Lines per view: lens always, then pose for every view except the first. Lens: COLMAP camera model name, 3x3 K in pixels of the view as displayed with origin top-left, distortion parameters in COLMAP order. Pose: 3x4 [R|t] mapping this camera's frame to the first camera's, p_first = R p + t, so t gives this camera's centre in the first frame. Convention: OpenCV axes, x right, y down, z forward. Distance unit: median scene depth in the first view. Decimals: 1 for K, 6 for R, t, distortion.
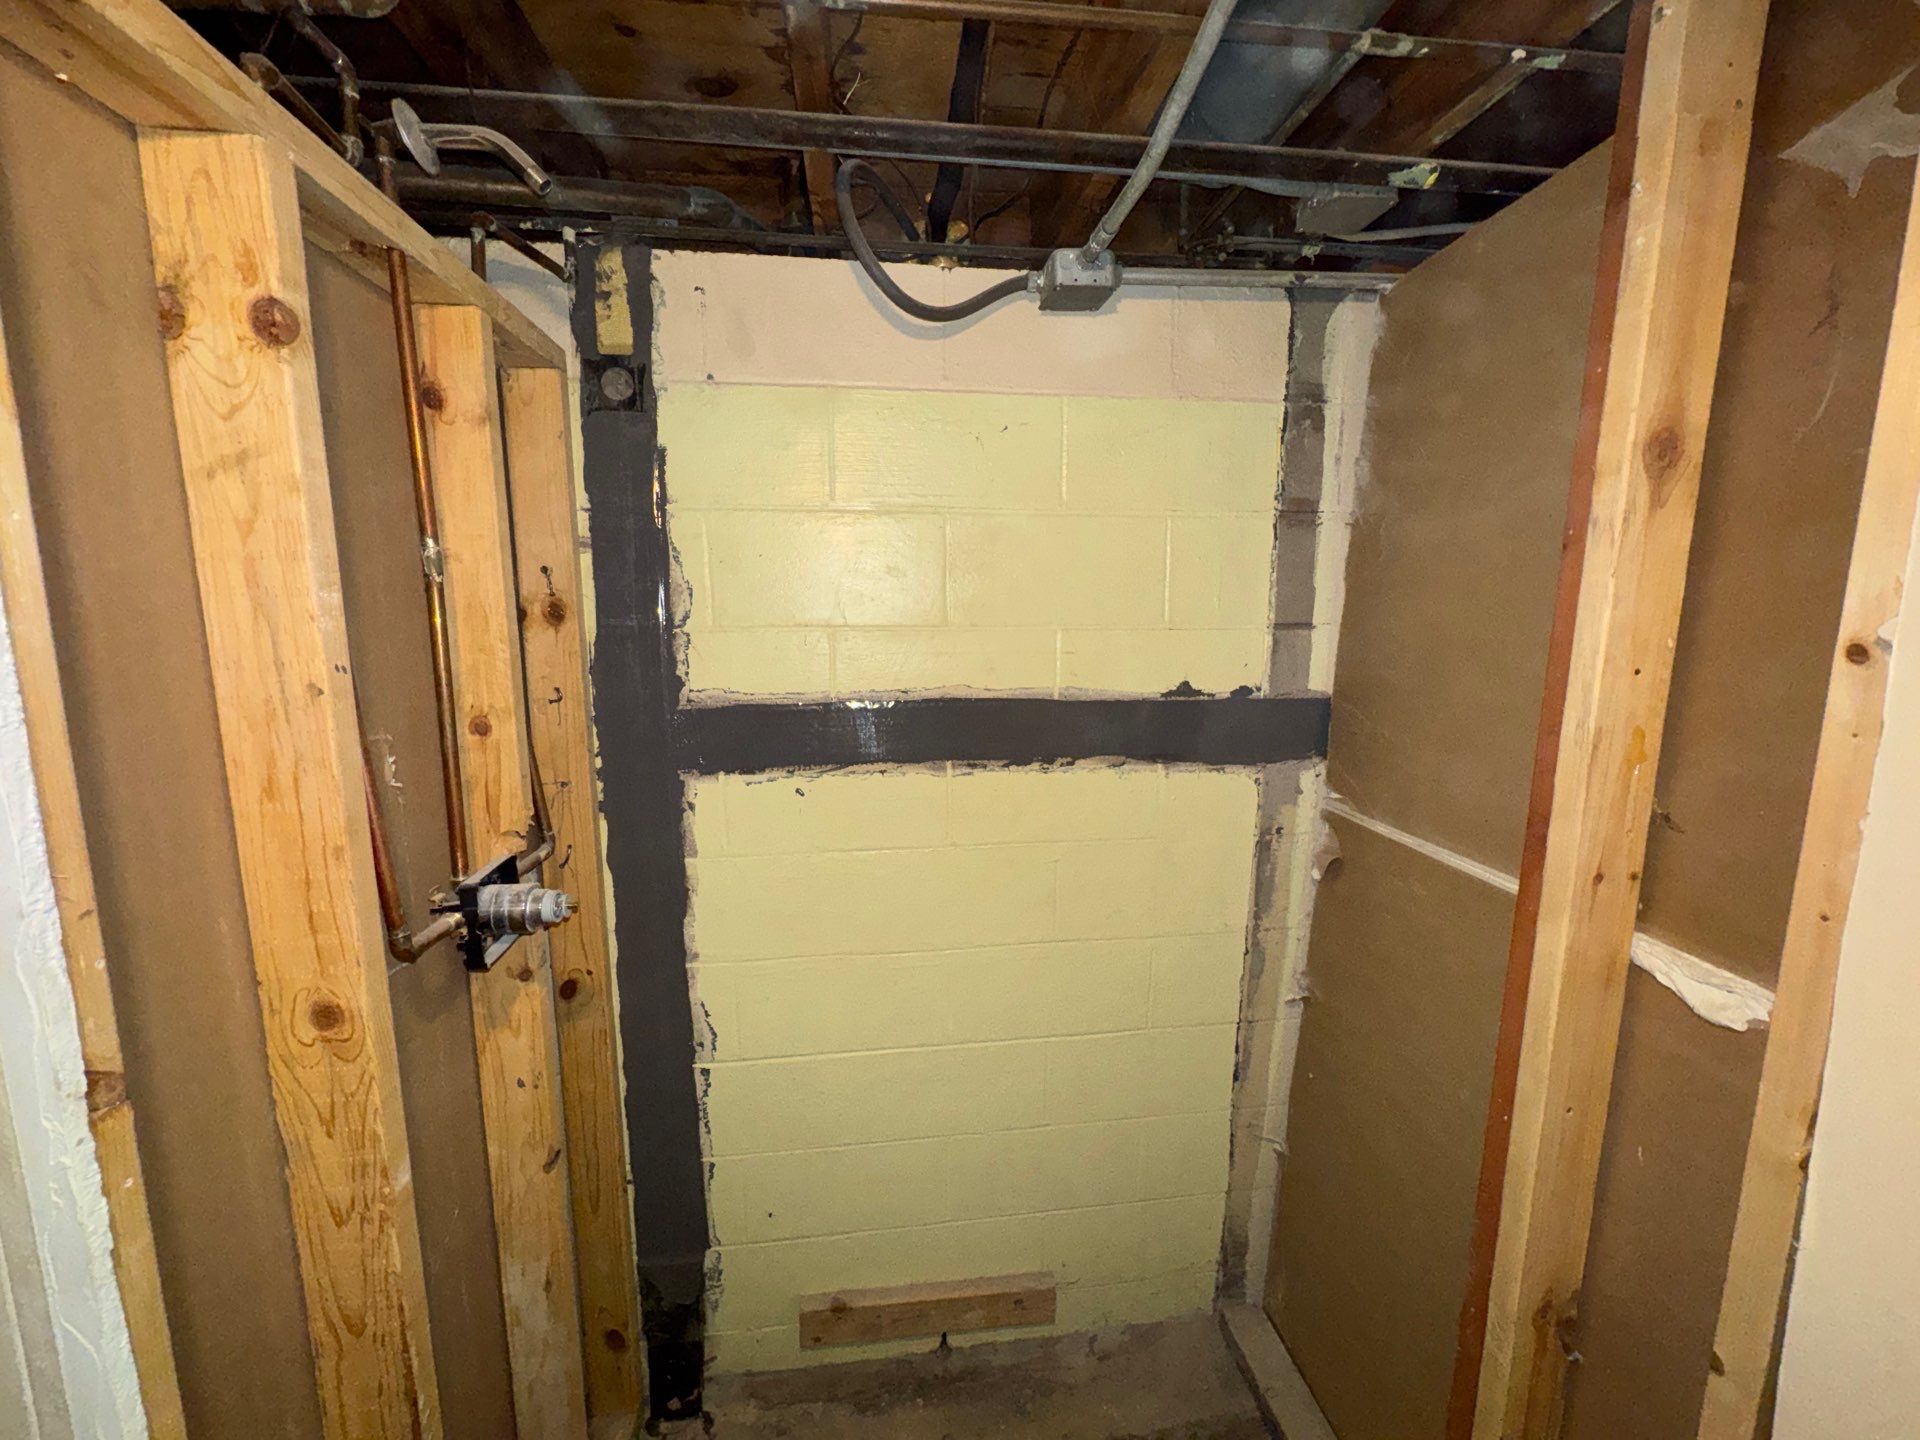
lens RADIAL K [[759.4, 0, 954.1], [0, 759.4, 724.9], [0, 0, 1]] dist [-0.000832, 0.000489]
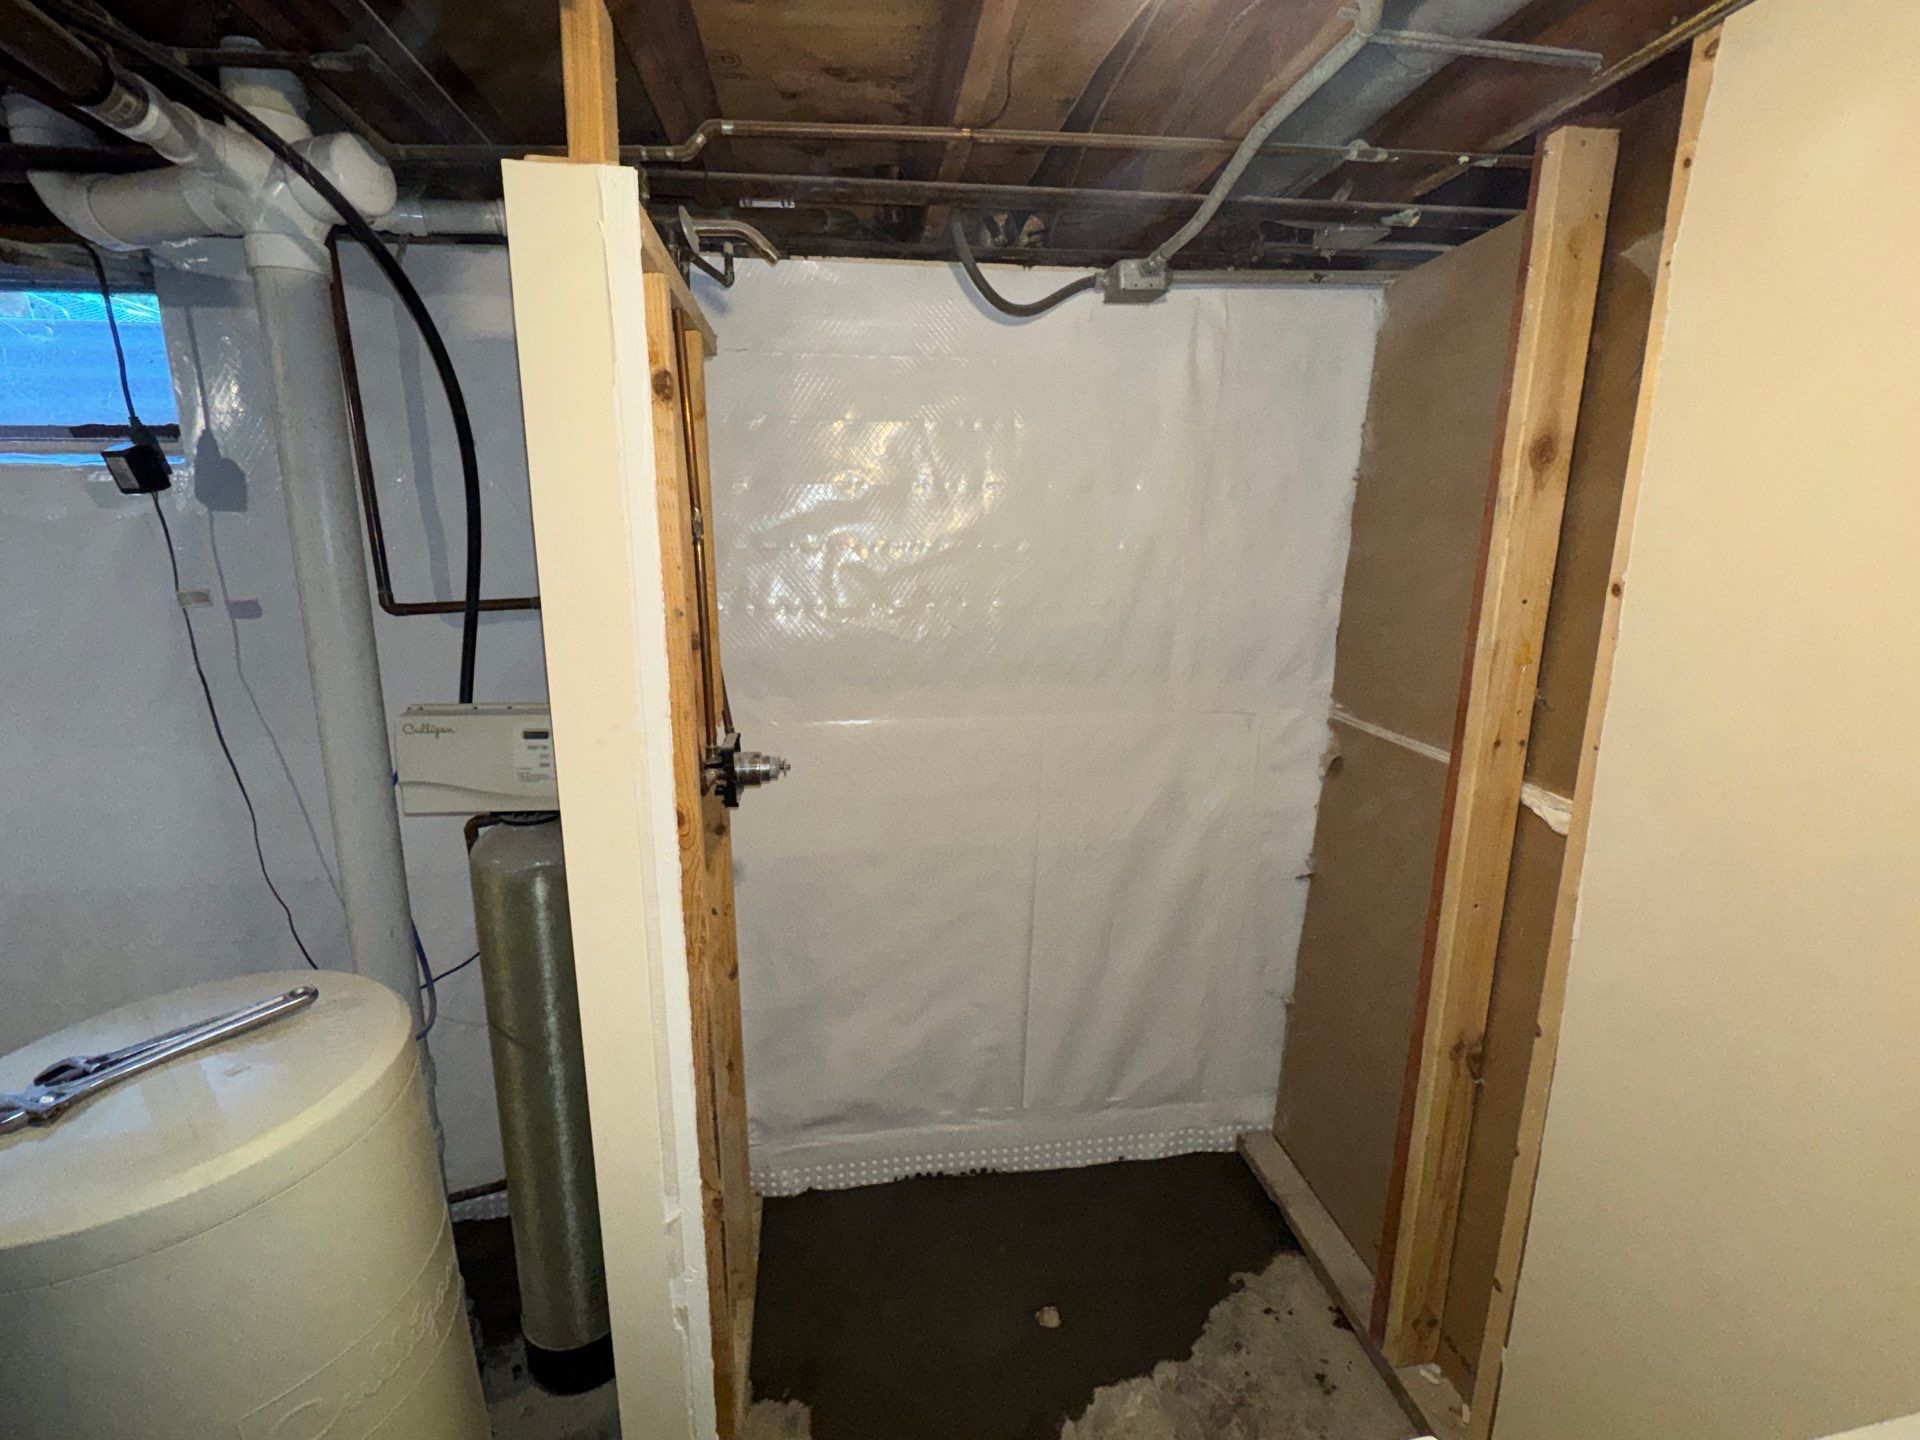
lens RADIAL K [[882.0, 0, 963.6], [0, 882.0, 723.5], [0, 0, 1]] dist [0.028497, -0.000154]
pose [[0.999822, -0.001940, 0.018789, -0.192882], [0.000709, 0.997866, 0.065288, 0.045693], [-0.018875, -0.065263, 0.997690, -0.634131]]
